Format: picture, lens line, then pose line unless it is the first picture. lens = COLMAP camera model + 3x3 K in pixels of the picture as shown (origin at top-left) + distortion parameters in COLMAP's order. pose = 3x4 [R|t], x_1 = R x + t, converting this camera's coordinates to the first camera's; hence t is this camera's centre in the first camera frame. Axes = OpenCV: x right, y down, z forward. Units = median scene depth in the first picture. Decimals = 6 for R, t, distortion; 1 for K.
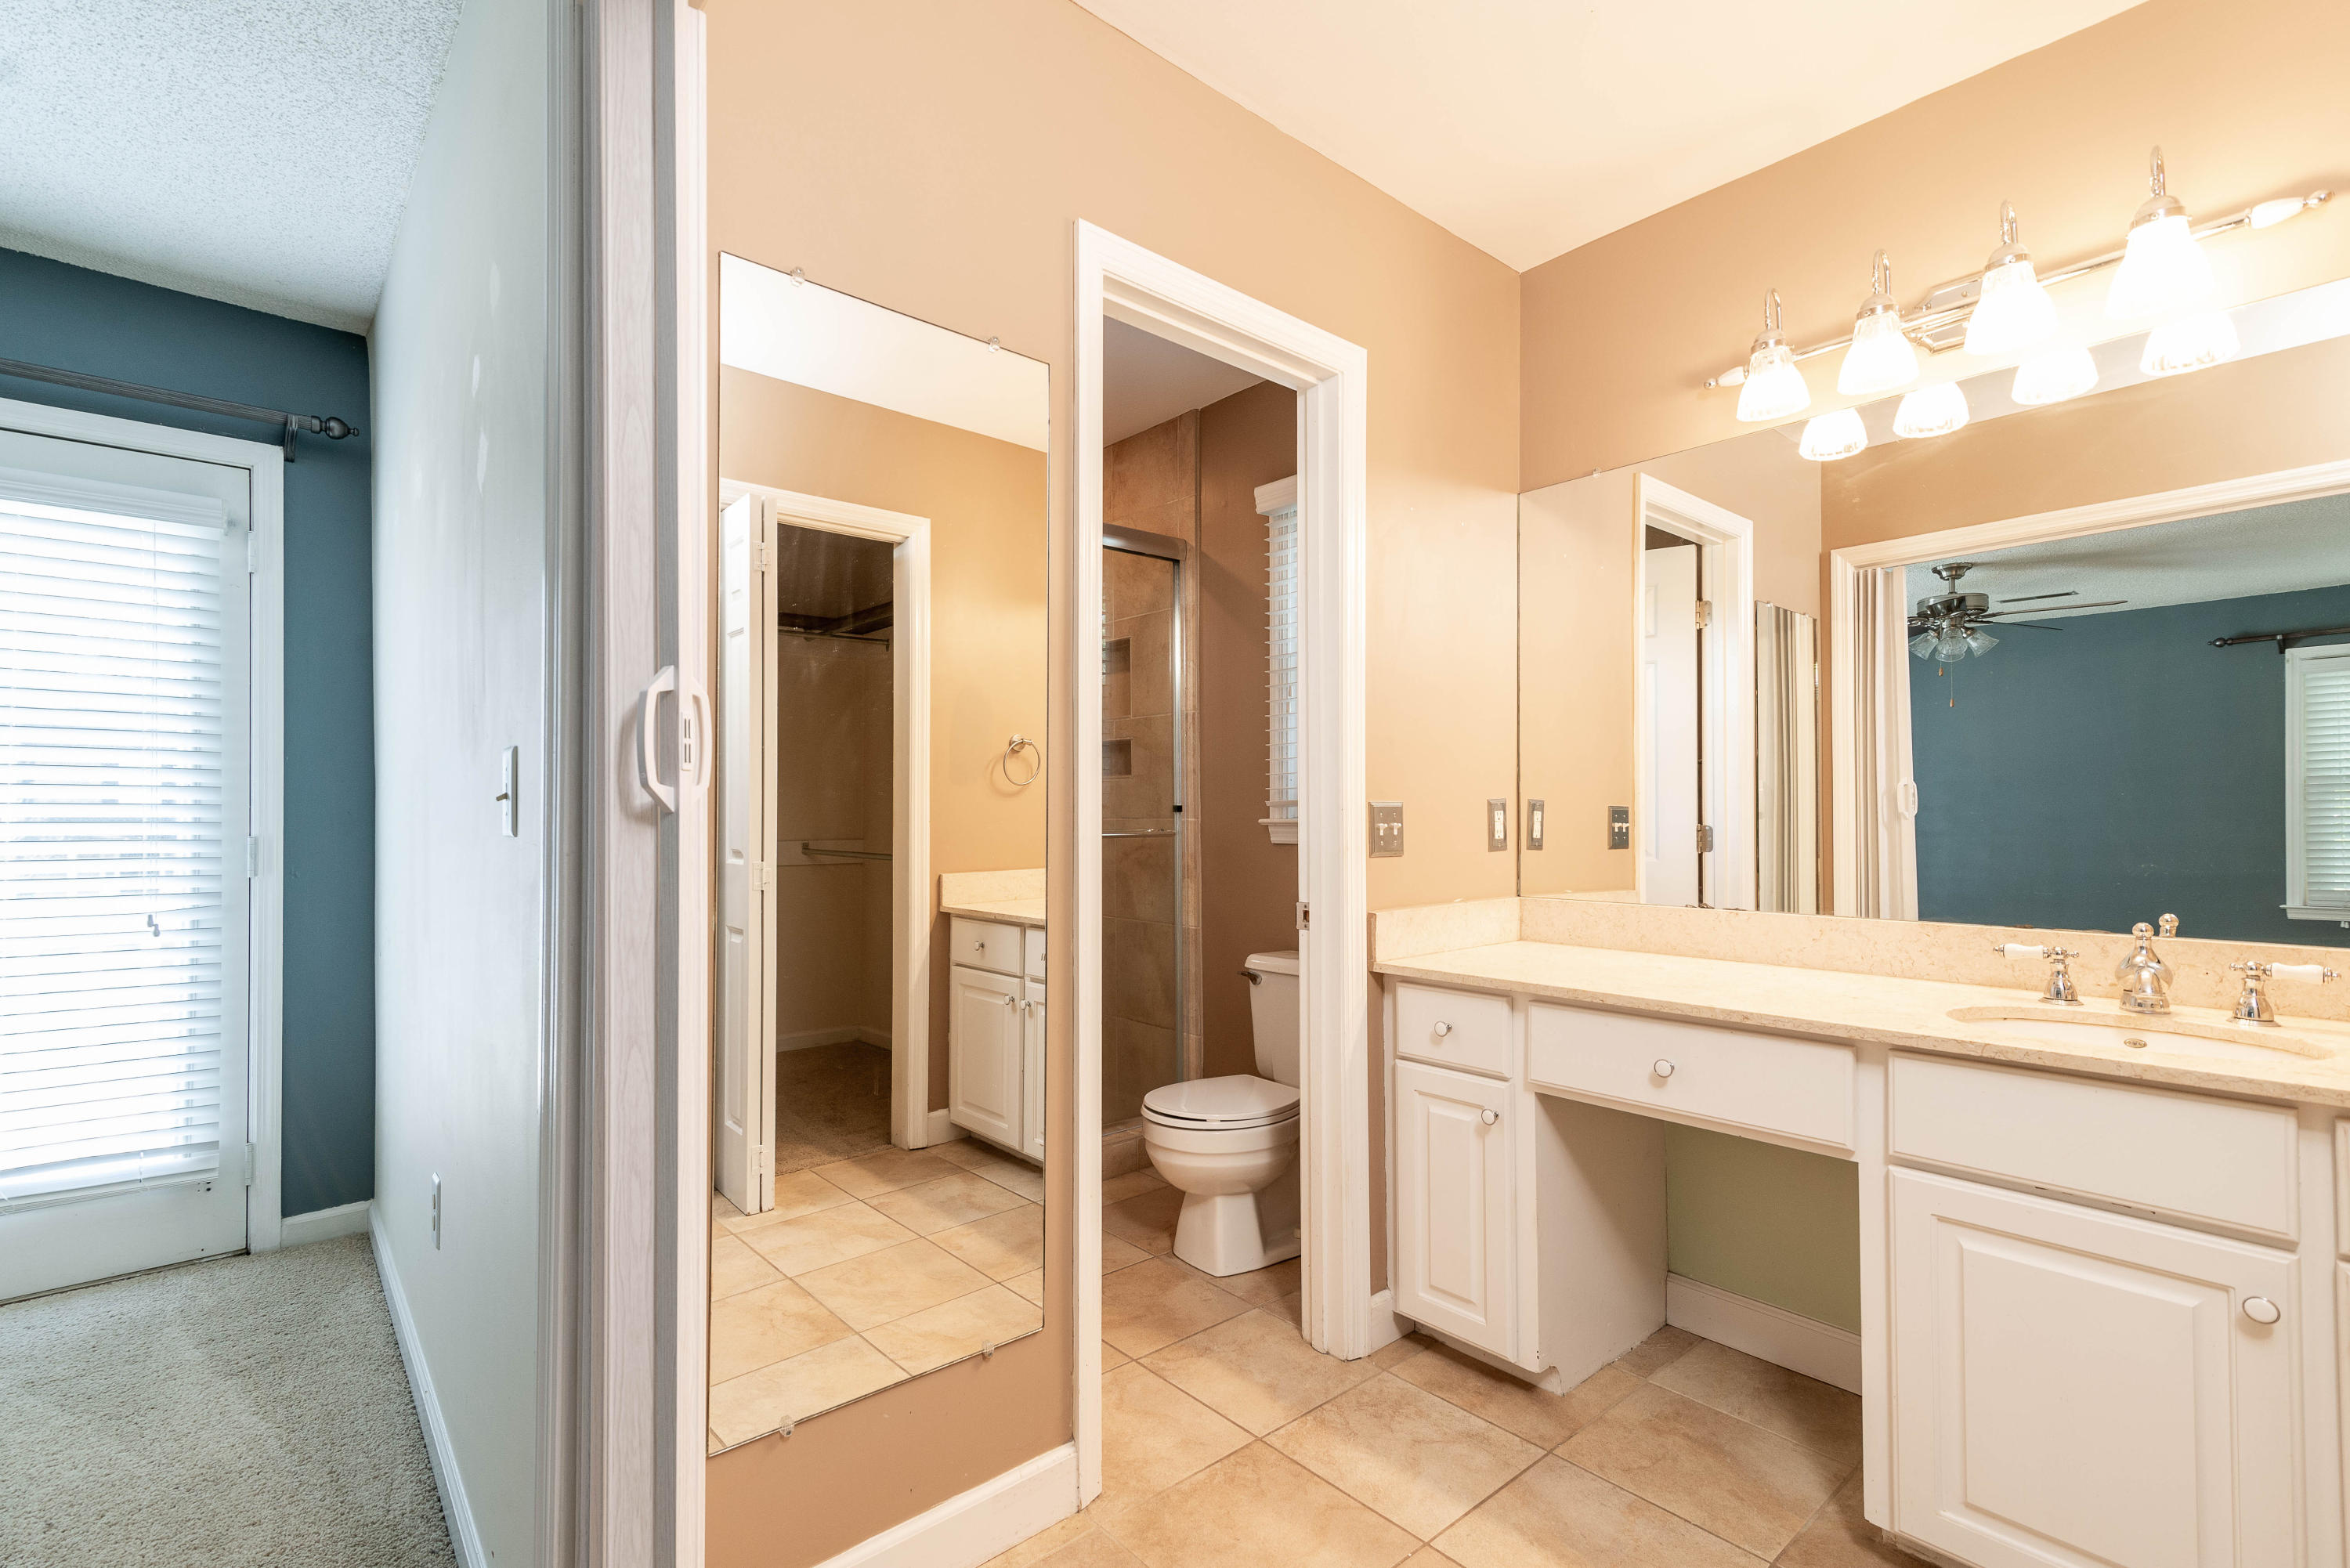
lens RADIAL K [[1055.2, 0, 1168.8], [0, 1055.2, 798.0], [0, 0, 1]] dist [0.003168, 0.000428]
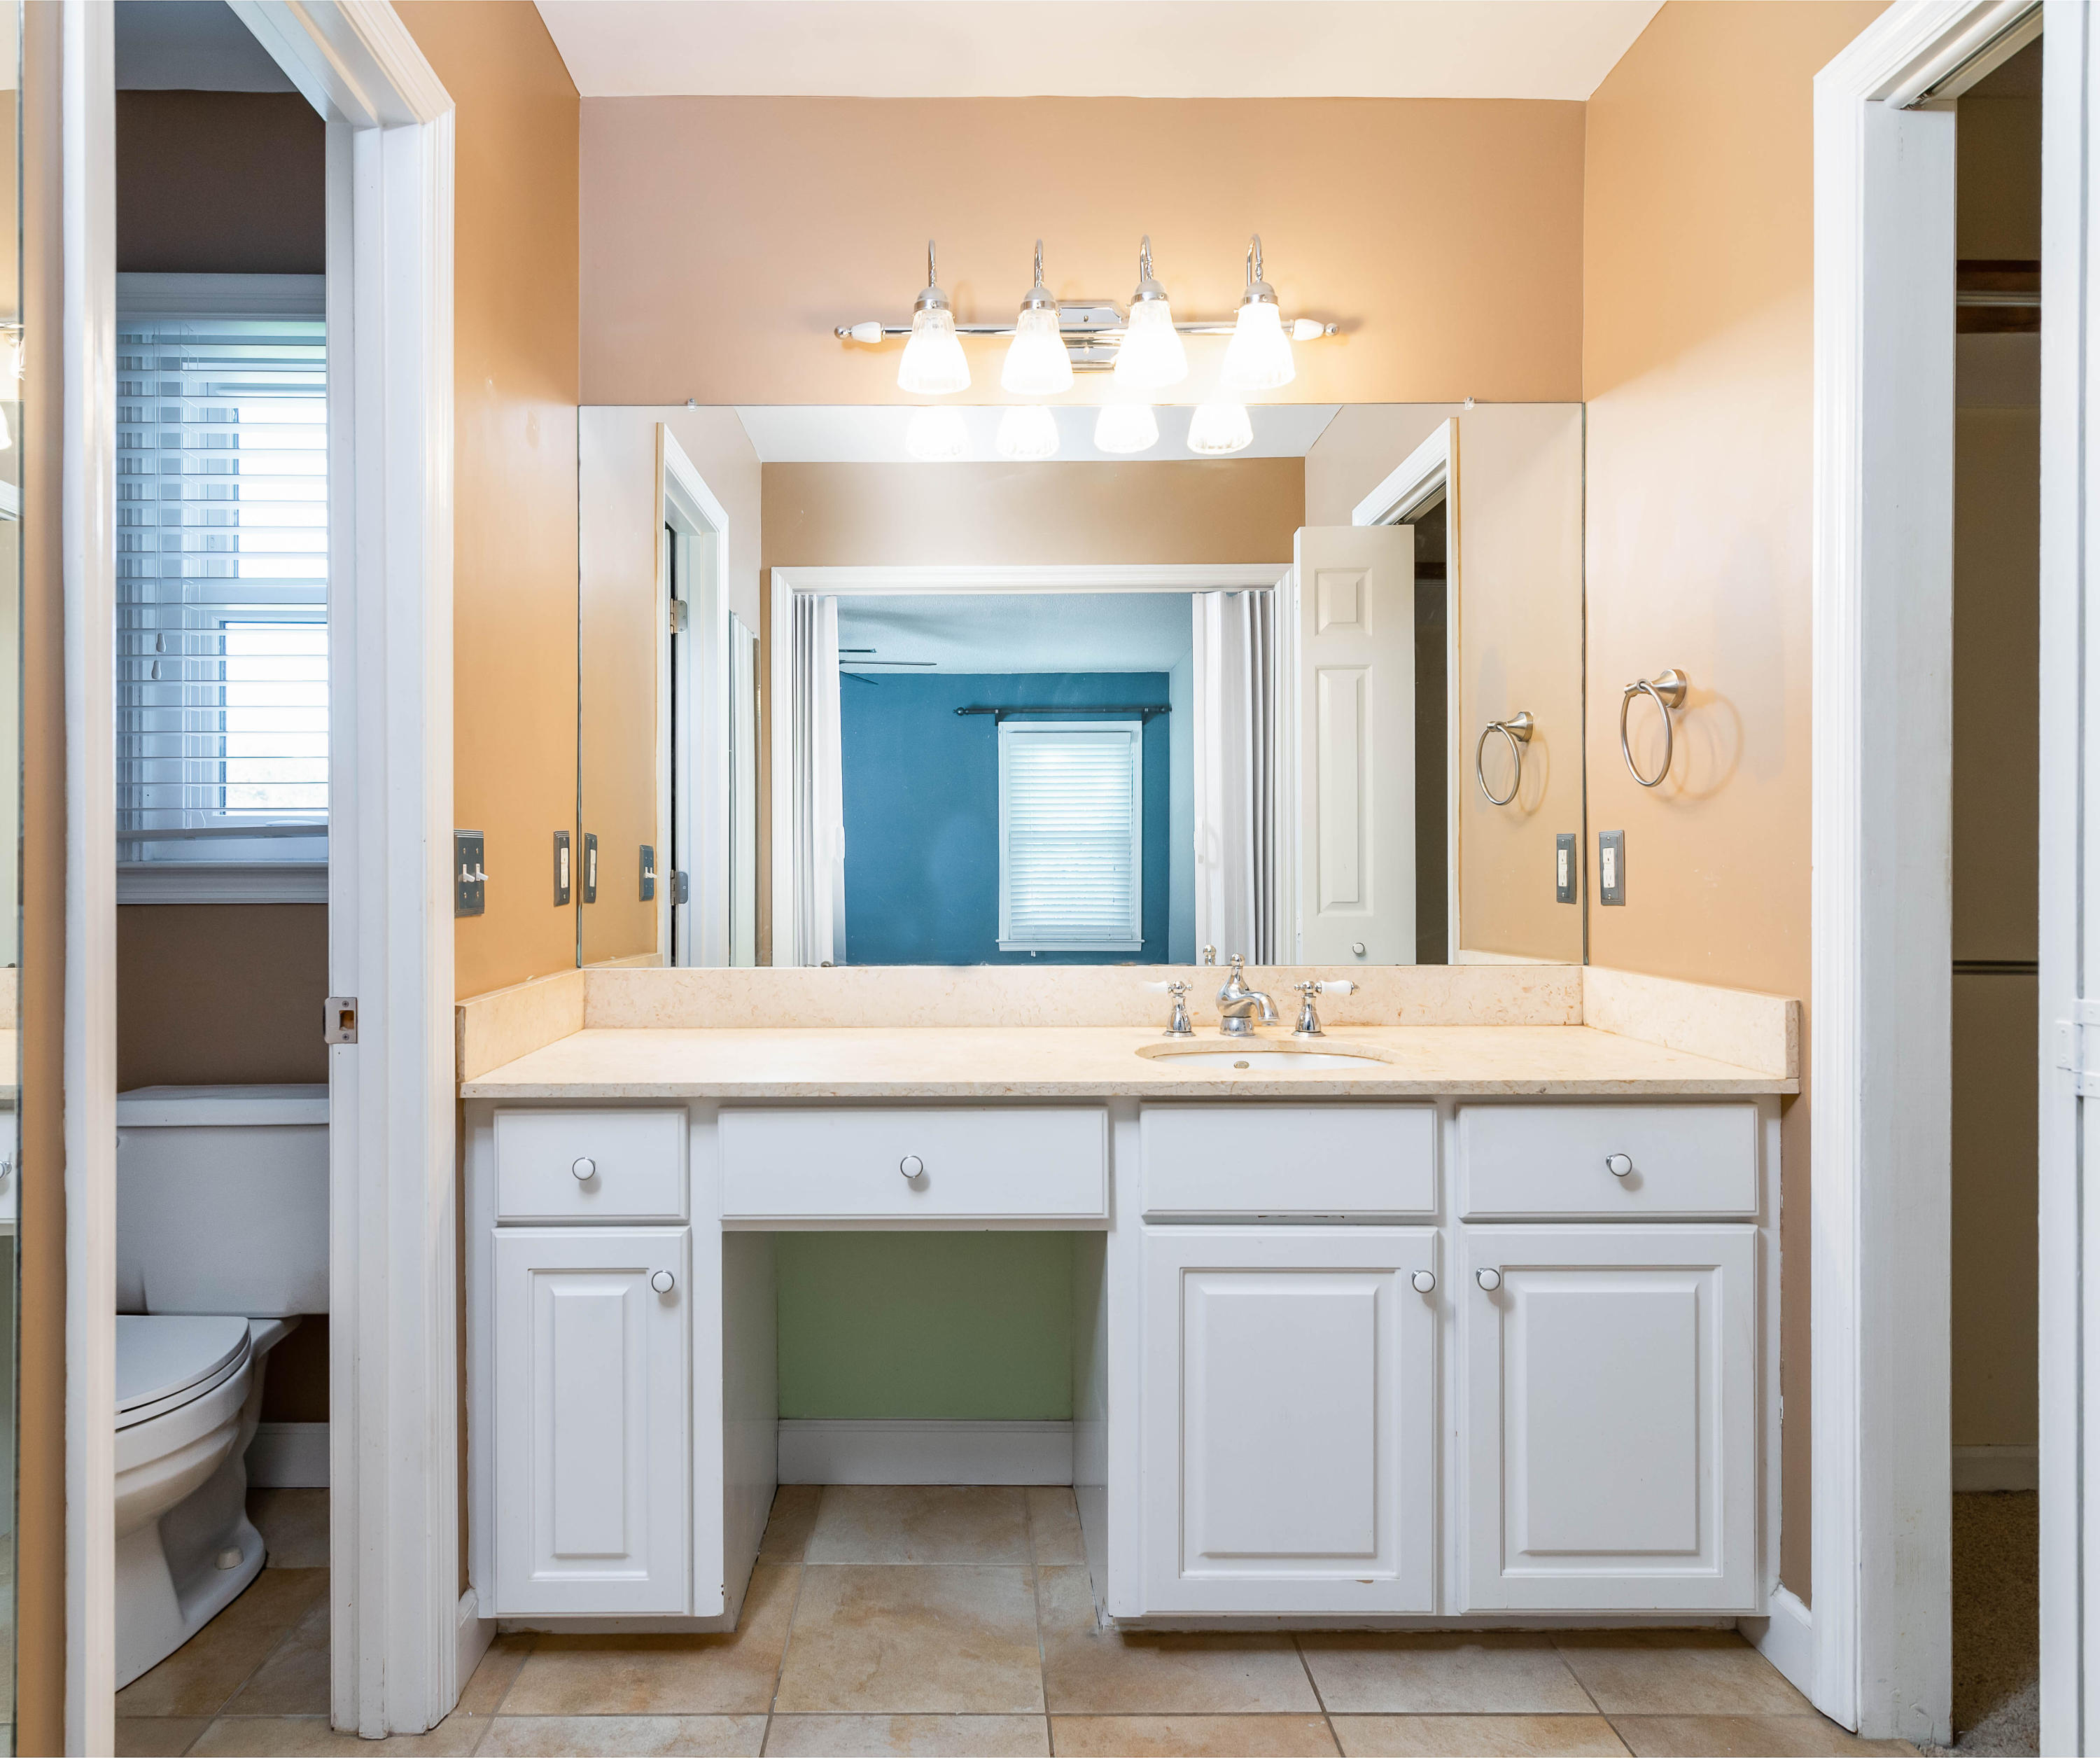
lens RADIAL K [[1303.5, 0, 976.2], [0, 1303.5, 866.7], [0, 0, 1]] dist [0.005692, -0.002680]
pose [[0.648109, -0.001632, 0.761546, -0.206483], [-0.010632, 0.999881, 0.011191, 0.013673], [-0.761473, -0.015350, 0.648014, 0.266452]]
